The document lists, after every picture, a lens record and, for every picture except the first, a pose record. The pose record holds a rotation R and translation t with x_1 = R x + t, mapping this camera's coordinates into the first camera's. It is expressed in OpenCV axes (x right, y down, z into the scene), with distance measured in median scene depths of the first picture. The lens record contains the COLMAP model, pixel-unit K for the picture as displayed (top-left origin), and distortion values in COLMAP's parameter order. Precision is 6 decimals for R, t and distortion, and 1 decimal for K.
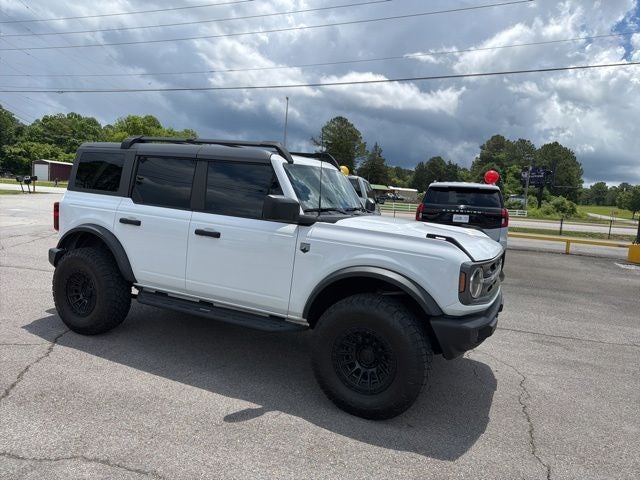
lens RADIAL K [[448.5, 0, 322.2], [0, 448.5, 235.5], [0, 0, 1]] dist [0.039477, -0.054035]
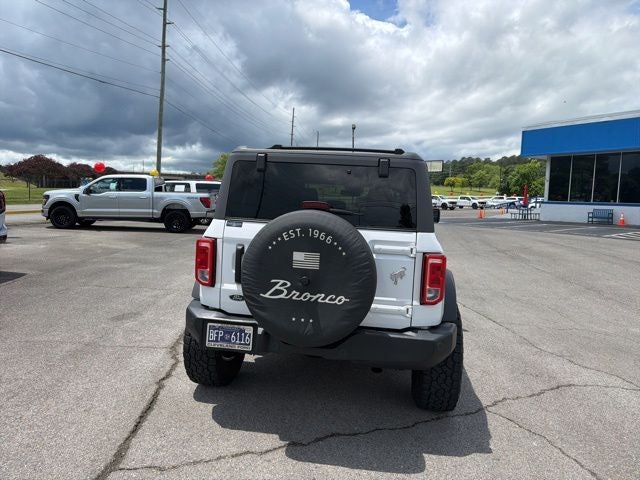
lens RADIAL K [[448.5, 0, 321.3], [0, 448.5, 231.8], [0, 0, 1]] dist [0.039477, -0.054035]
pose [[-0.299183, -0.154339, 0.941631, -1.347649], [0.026969, 0.985070, 0.170027, -0.256860], [-0.953815, 0.076264, -0.290554, 1.632401]]
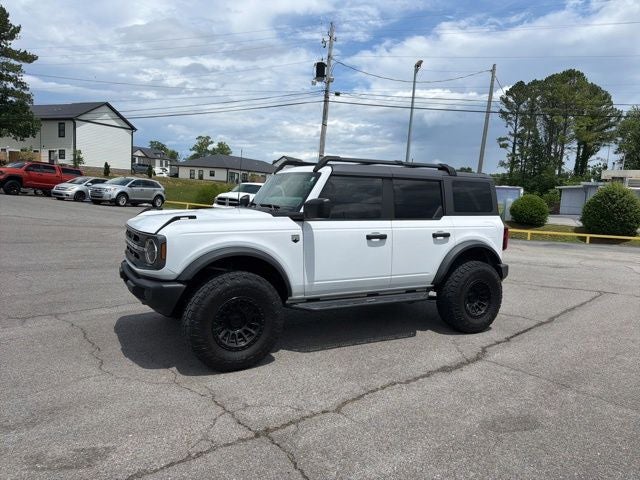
lens RADIAL K [[448.5, 0, 322.8], [0, 448.5, 230.5], [0, 0, 1]] dist [0.039477, -0.054035]
pose [[-0.555861, -0.027356, -0.830825, 1.028641], [-0.166524, 0.982863, 0.079051, -0.121193], [0.814425, 0.182294, -0.550891, 1.936999]]
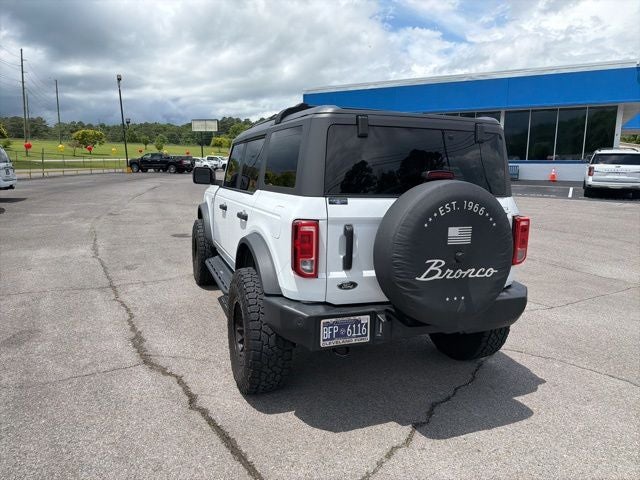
lens RADIAL K [[448.5, 0, 321.0], [0, 448.5, 239.1], [0, 0, 1]] dist [0.039477, -0.054035]
pose [[-0.727633, -0.191403, 0.658723, -0.992192], [-0.003323, 0.961256, 0.275638, -0.269041], [-0.685959, 0.198374, -0.700077, 2.035278]]
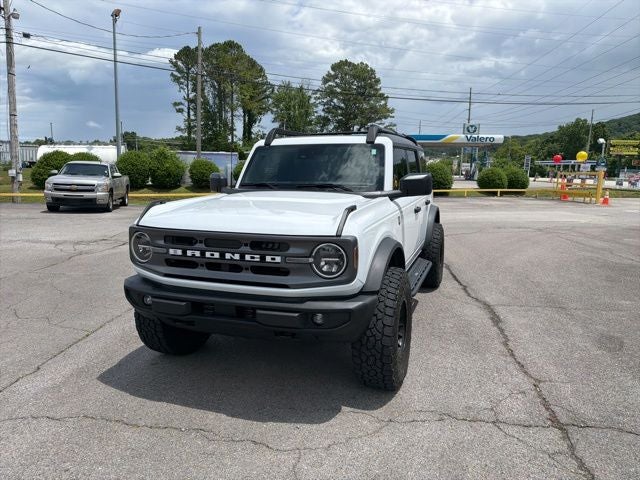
lens RADIAL K [[448.5, 0, 322.0], [0, 448.5, 233.3], [0, 0, 1]] dist [0.039477, -0.054035]
pose [[0.109213, 0.074845, -0.991197, 1.097888], [-0.097698, 0.993141, 0.064227, -0.023392], [0.989206, 0.089823, 0.115777, 1.014310]]
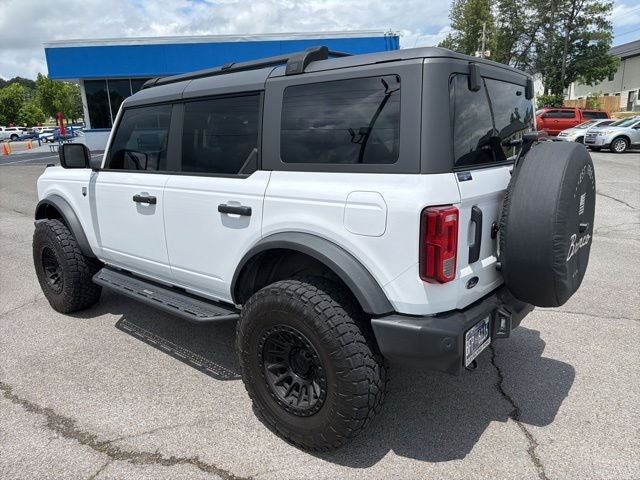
lens RADIAL K [[448.5, 0, 318.5], [0, 448.5, 243.5], [0, 0, 1]] dist [0.039477, -0.054035]
pose [[-0.971219, -0.103146, 0.214695, -0.526347], [-0.022910, 0.937646, 0.346836, -0.241808], [-0.237083, 0.331935, -0.913023, 2.068352]]
